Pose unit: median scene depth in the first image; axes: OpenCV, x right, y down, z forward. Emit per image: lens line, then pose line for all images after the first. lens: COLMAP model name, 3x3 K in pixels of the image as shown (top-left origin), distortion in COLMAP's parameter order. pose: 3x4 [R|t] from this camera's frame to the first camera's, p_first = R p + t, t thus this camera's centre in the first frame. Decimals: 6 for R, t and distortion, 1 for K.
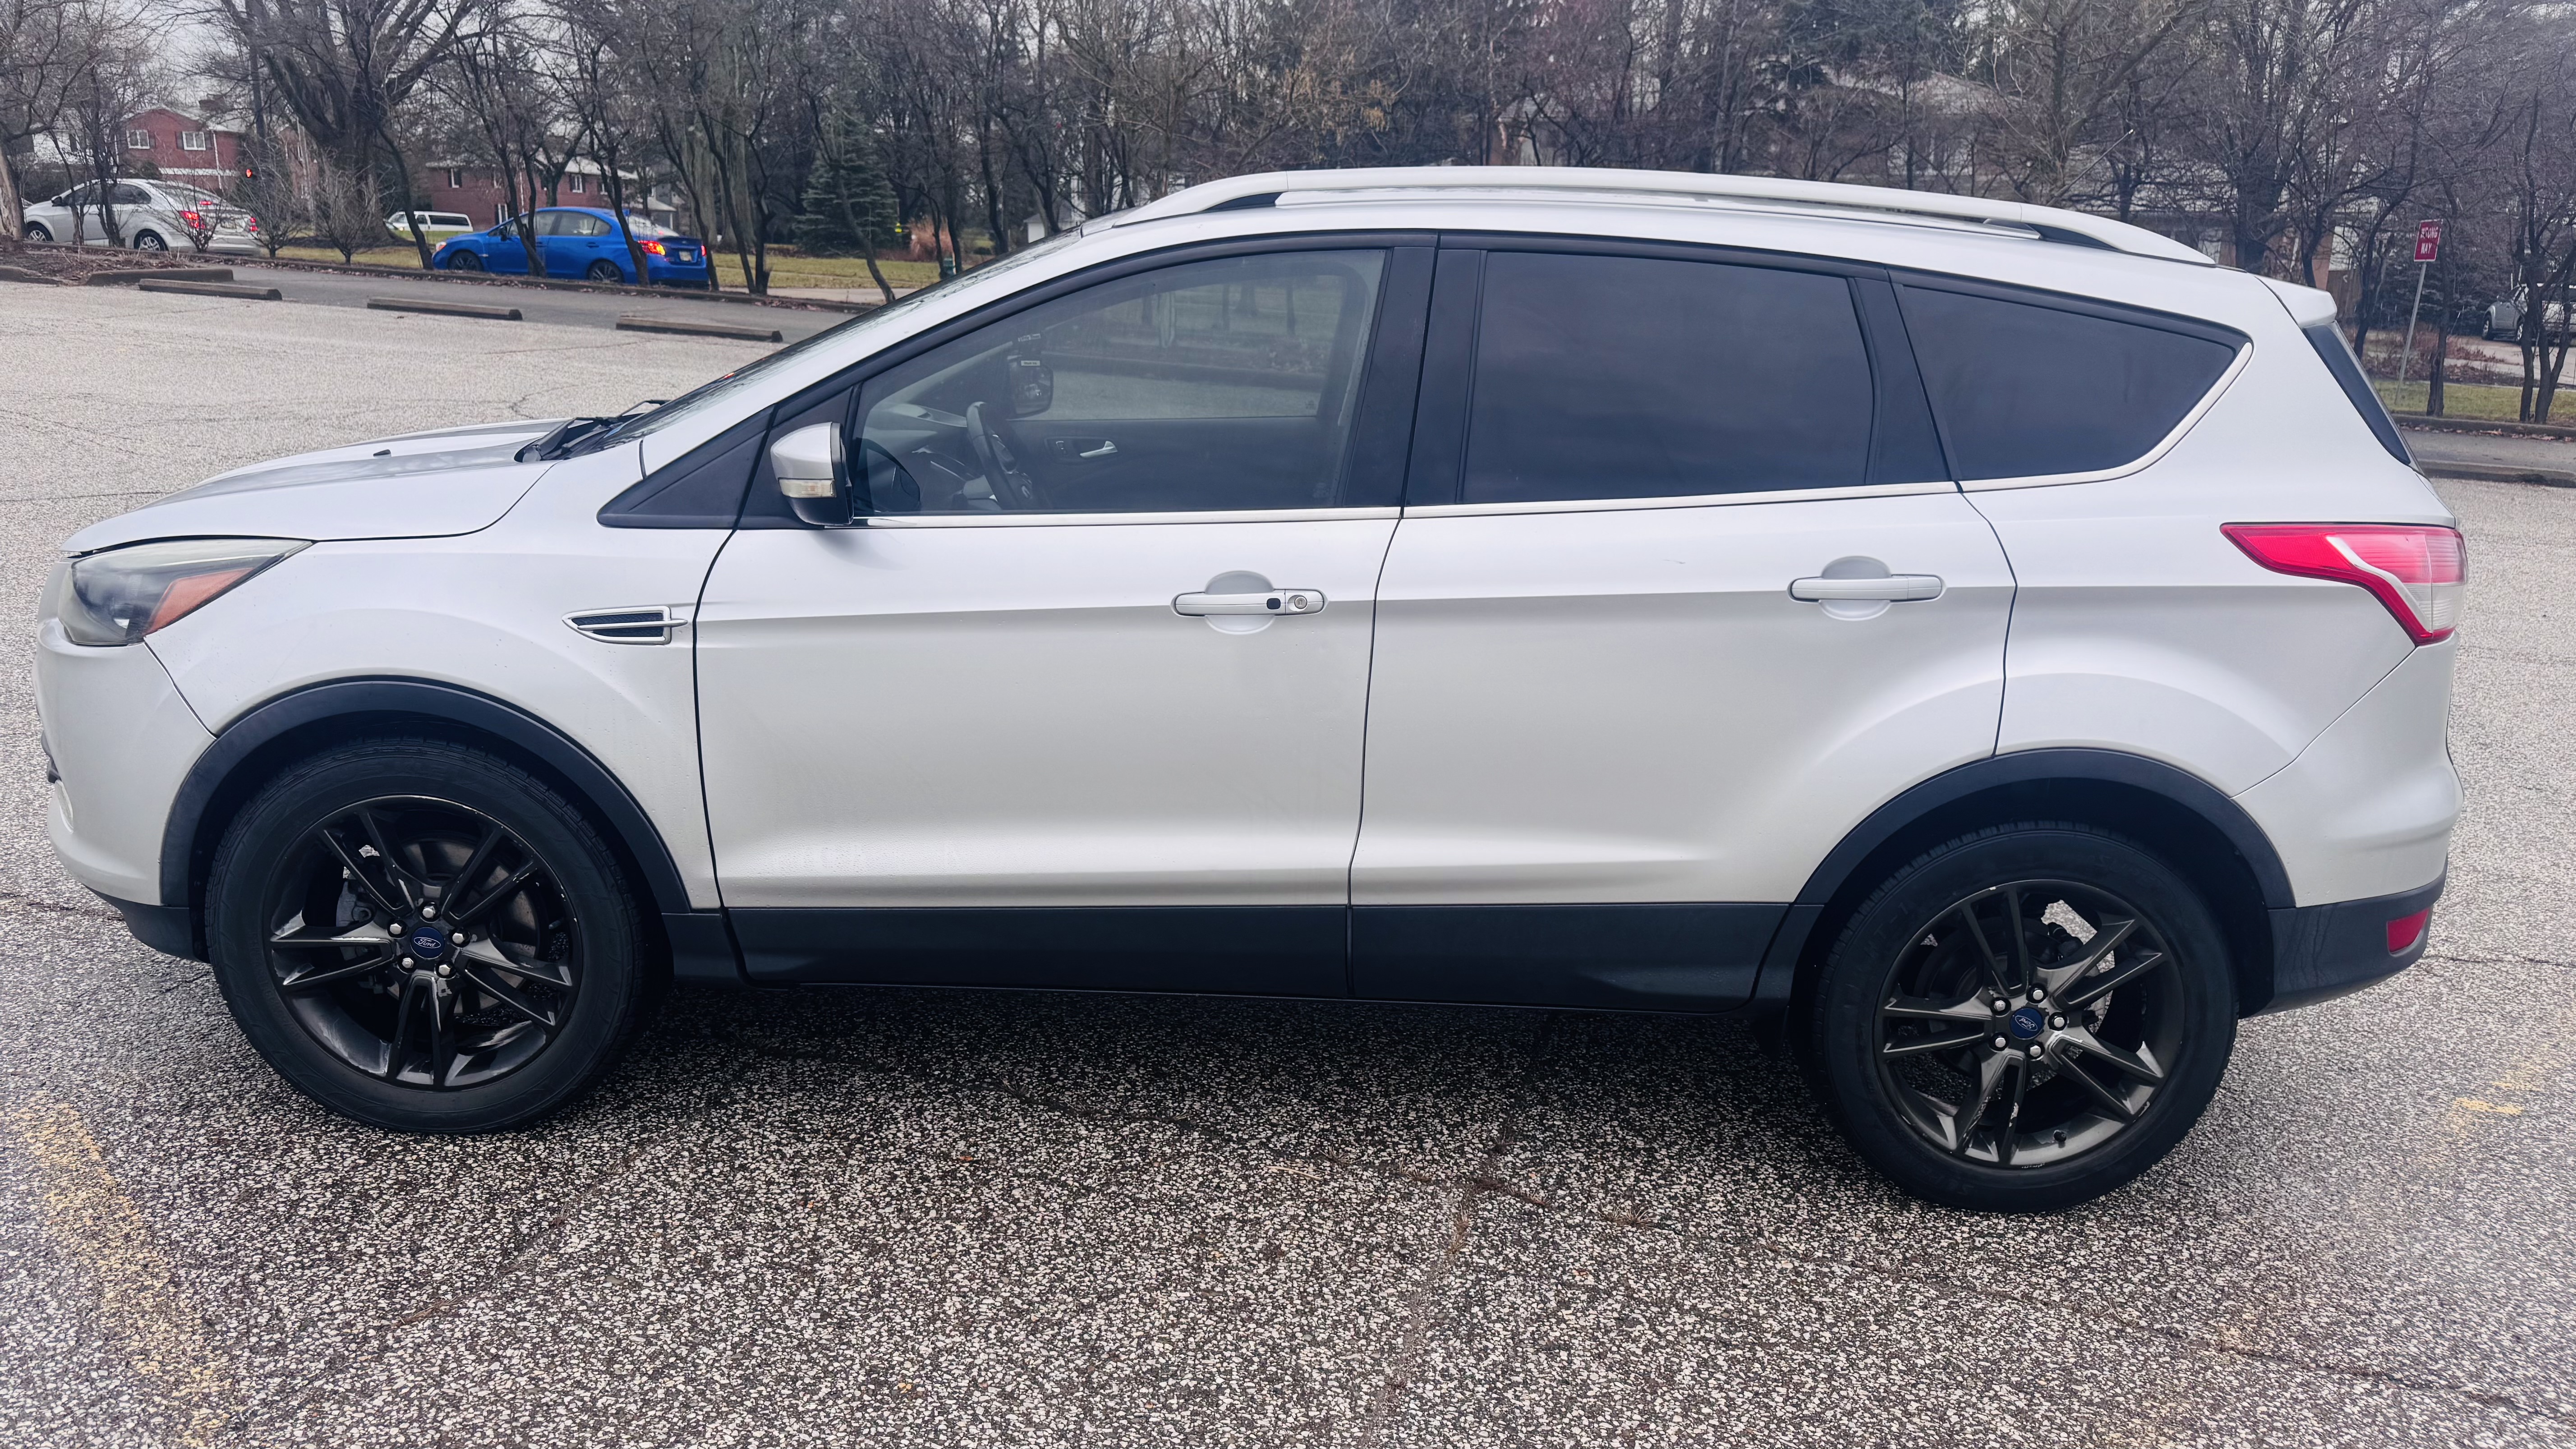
lens RADIAL K [[1771.3, 0, 1300.5], [0, 1771.3, 726.1], [0, 0, 1]] dist [0.048095, -0.061344]
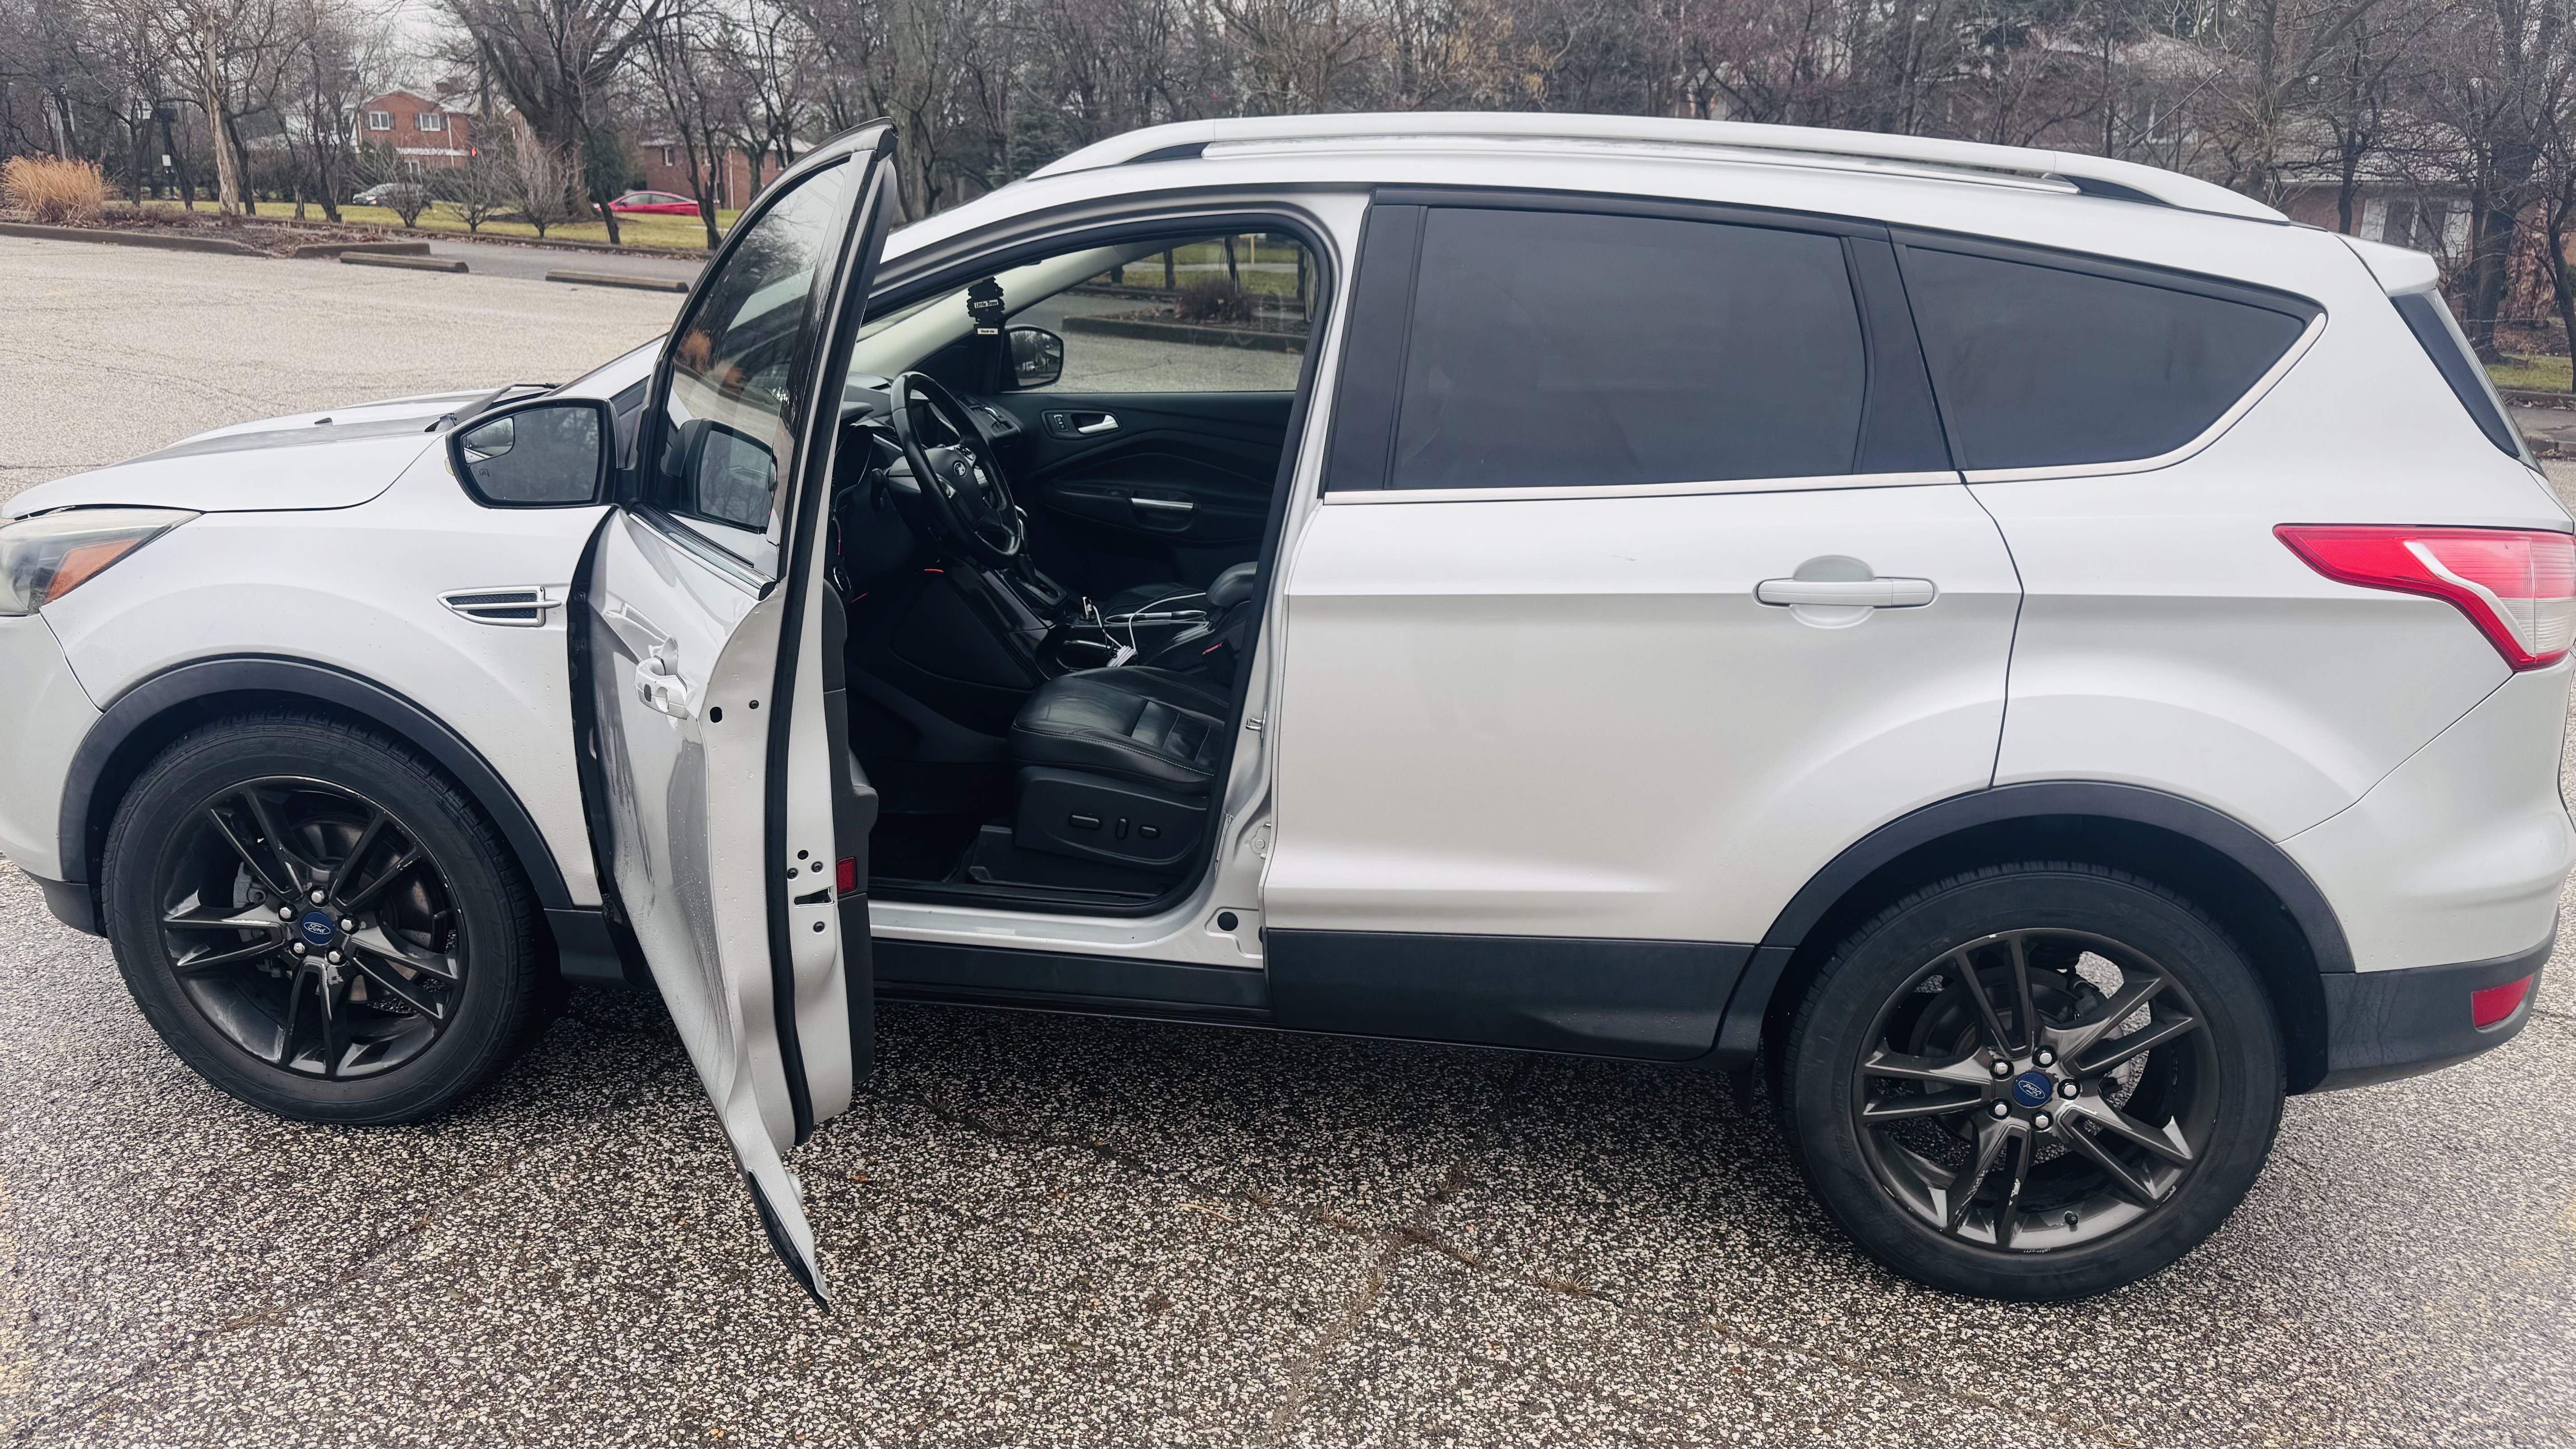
lens RADIAL K [[1779.5, 0, 1282.3], [0, 1779.5, 733.2], [0, 0, 1]] dist [0.032741, -0.037925]
pose [[0.994202, 0.027892, -0.103850, 0.129383], [-0.026180, 0.999498, 0.017817, -0.015511], [0.104295, -0.014995, 0.994433, 0.089484]]
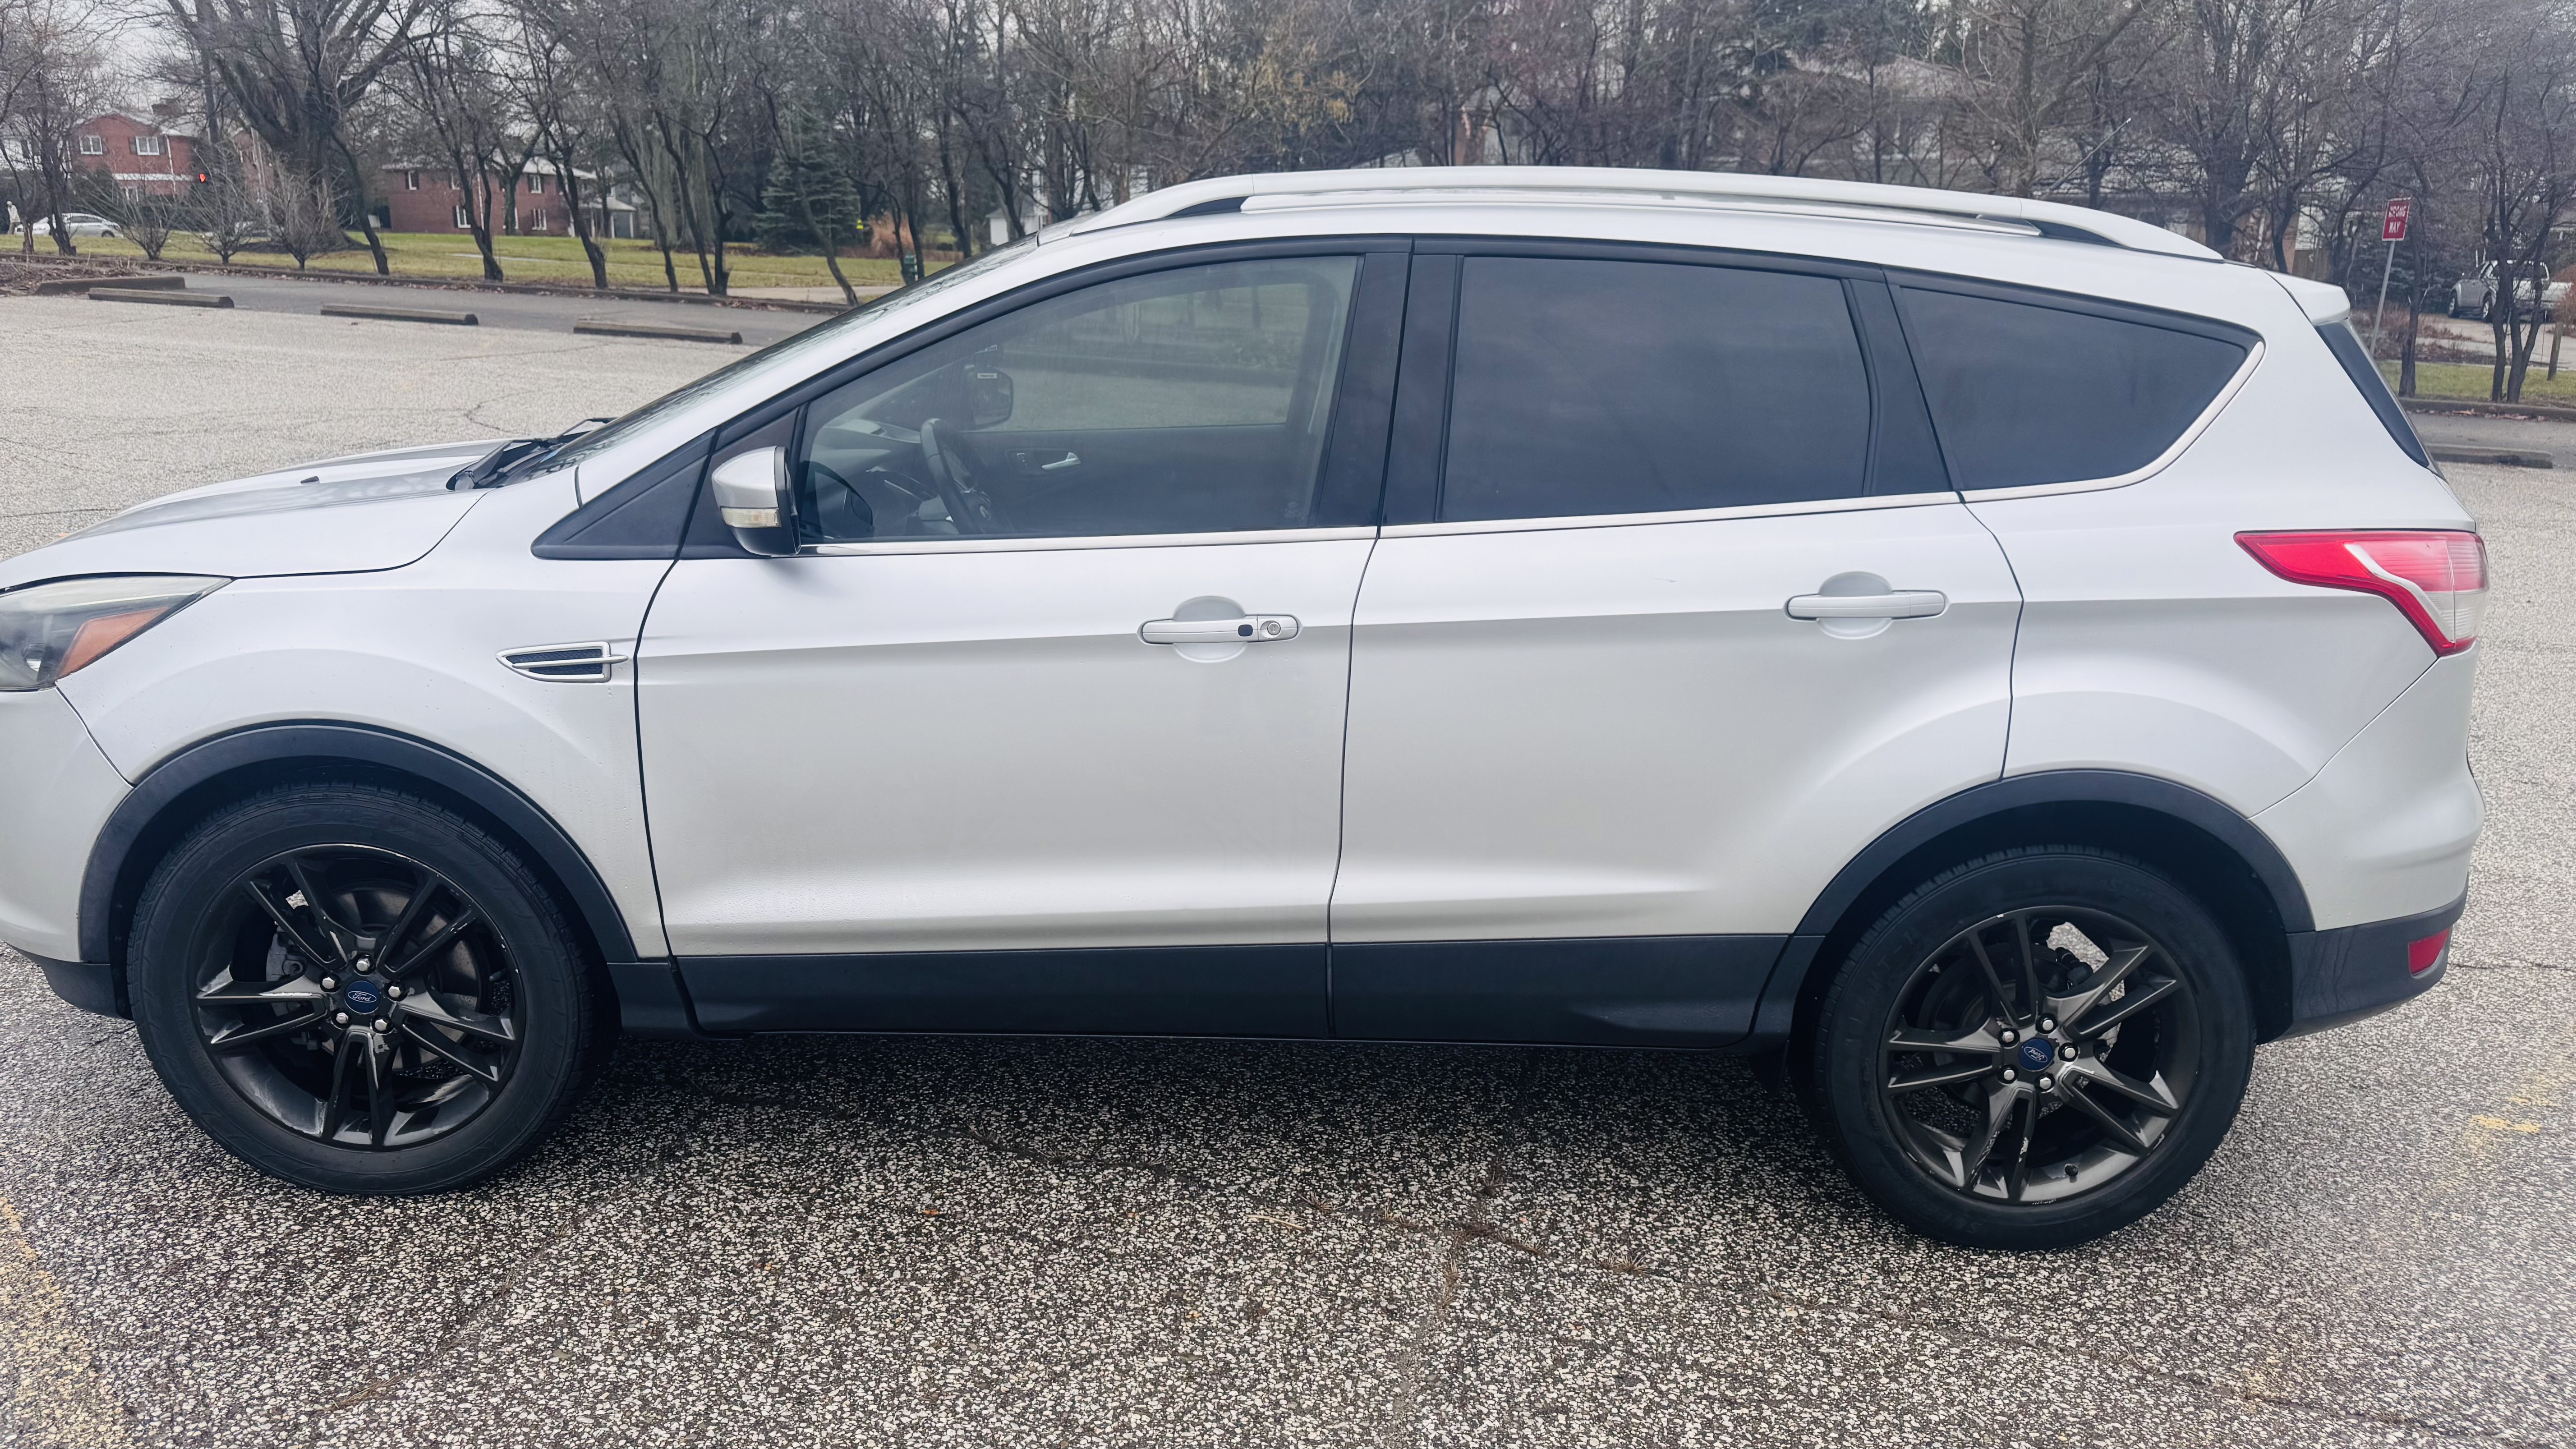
lens RADIAL K [[1779.5, 0, 1282.3], [0, 1779.5, 733.2], [0, 0, 1]] dist [0.032741, -0.037925]
pose [[0.999884, -0.014016, 0.005957, -0.001797], [0.013973, 0.999876, 0.007232, -0.019314], [-0.006057, -0.007148, 0.999956, 0.042609]]
